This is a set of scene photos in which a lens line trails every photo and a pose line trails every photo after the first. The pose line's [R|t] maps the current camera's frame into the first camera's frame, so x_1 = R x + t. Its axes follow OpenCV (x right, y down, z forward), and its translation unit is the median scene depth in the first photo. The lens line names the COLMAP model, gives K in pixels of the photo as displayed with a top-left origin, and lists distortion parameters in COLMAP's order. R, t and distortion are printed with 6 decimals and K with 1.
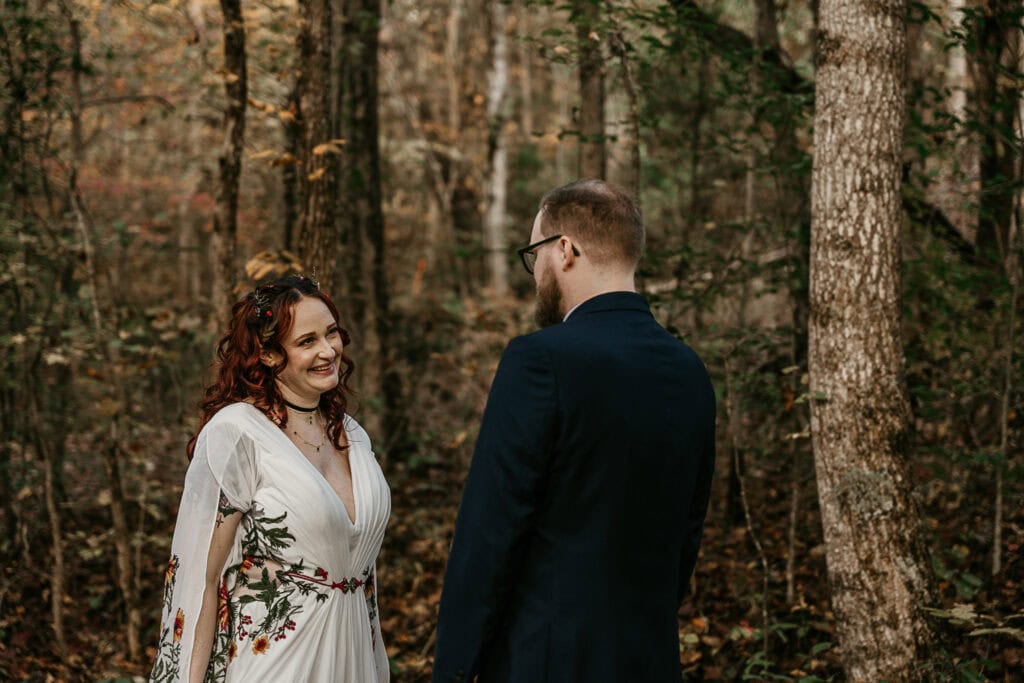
lens RADIAL K [[2004.2, 0, 513.9], [0, 2004.2, 340.4], [0, 0, 1]] dist [0.053014, 0.000000]
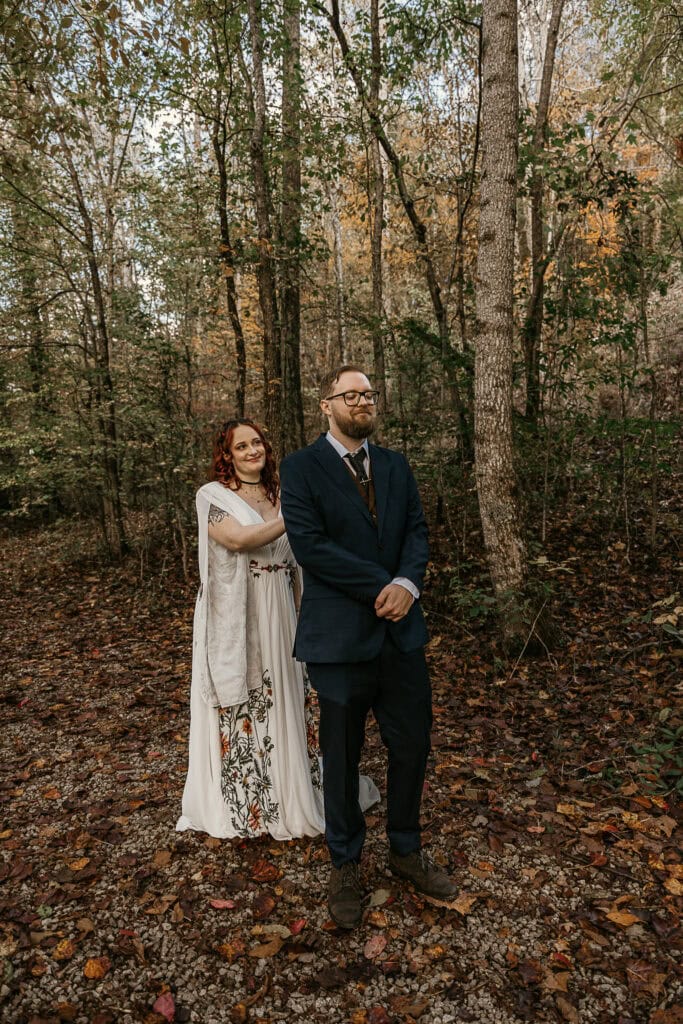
lens RADIAL K [[680.1, 0, 340.4], [0, 680.1, 506.5], [0, 0, 1]] dist [0.042871, -0.019963]
pose [[0.999191, -0.033840, -0.021748, 0.000714], [0.035177, 0.997307, 0.064355, 0.009110], [0.019512, -0.065068, 0.997690, 0.176834]]
